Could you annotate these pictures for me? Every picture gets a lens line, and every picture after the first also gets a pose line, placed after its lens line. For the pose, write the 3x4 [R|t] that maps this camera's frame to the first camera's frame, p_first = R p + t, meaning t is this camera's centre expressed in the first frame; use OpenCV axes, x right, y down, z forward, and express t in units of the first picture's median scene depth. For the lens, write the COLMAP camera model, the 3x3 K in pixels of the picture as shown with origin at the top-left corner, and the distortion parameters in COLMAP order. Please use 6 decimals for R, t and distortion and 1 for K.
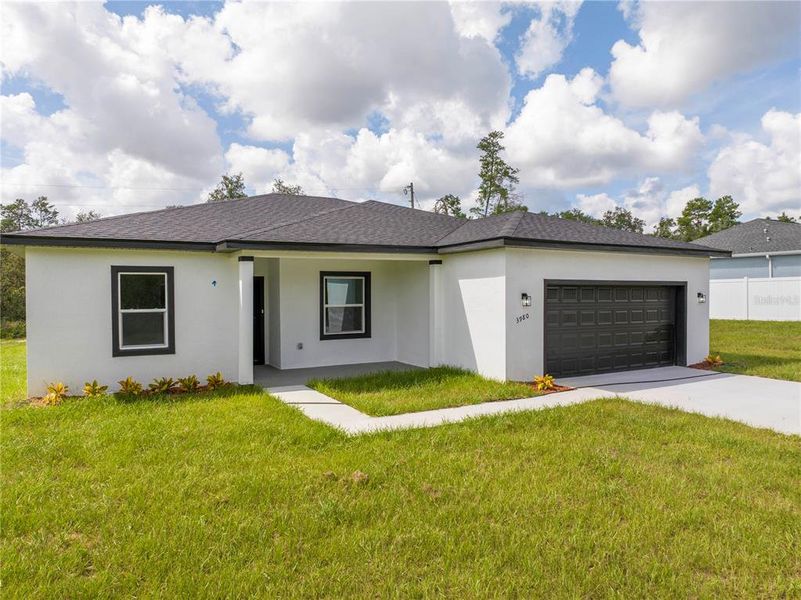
lens RADIAL K [[575.7, 0, 400.5], [0, 575.7, 300.0], [0, 0, 1]] dist [-0.003561, -0.002157]
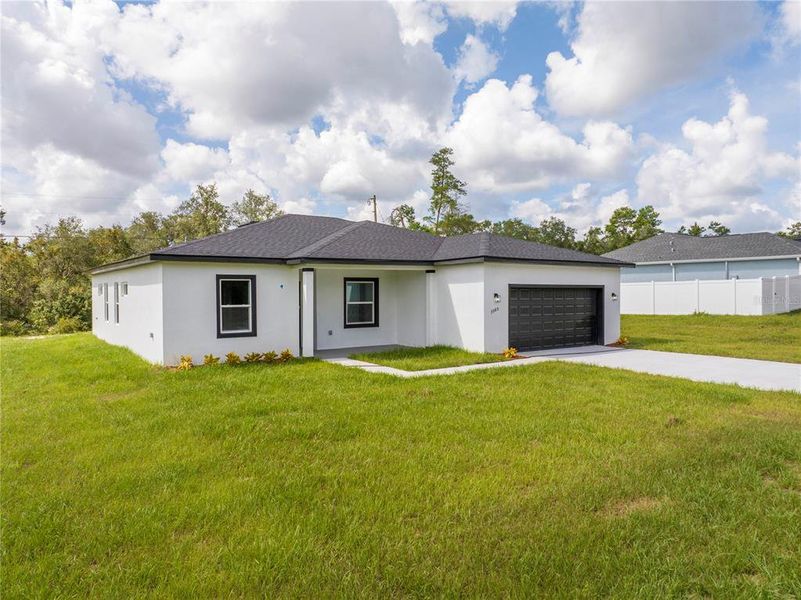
lens RADIAL K [[564.7, 0, 400.5], [0, 564.7, 300.0], [0, 0, 1]] dist [0.042544, -0.037940]
pose [[0.995000, -0.001844, 0.099861, -0.144373], [0.002001, 0.999997, -0.001469, 0.005260], [-0.099858, 0.001662, 0.995000, -0.348794]]
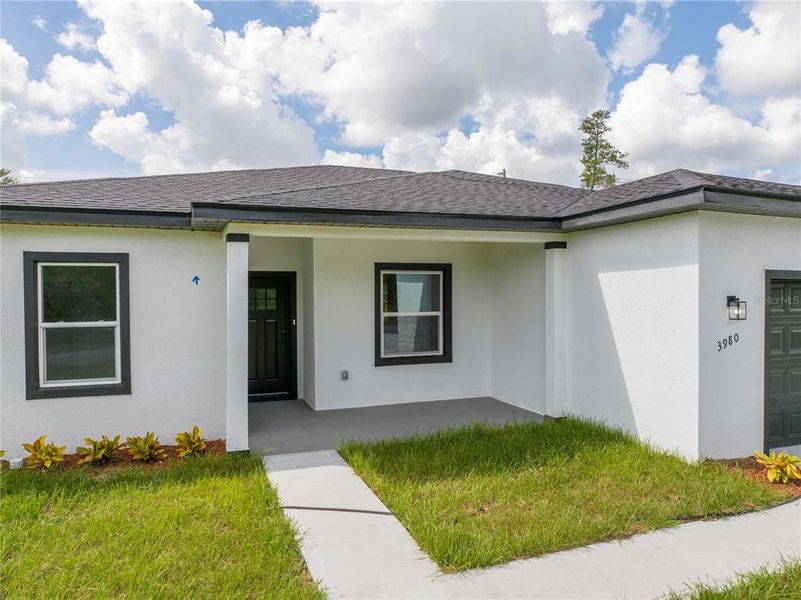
lens RADIAL K [[573.7, 0, 400.5], [0, 573.7, 300.0], [0, 0, 1]] dist [-0.012747, -0.005711]
pose [[0.987785, 0.000752, -0.155819, -0.007331], [-0.001139, 0.999996, -0.002398, -0.005356], [0.155817, 0.002546, 0.987783, 0.354906]]
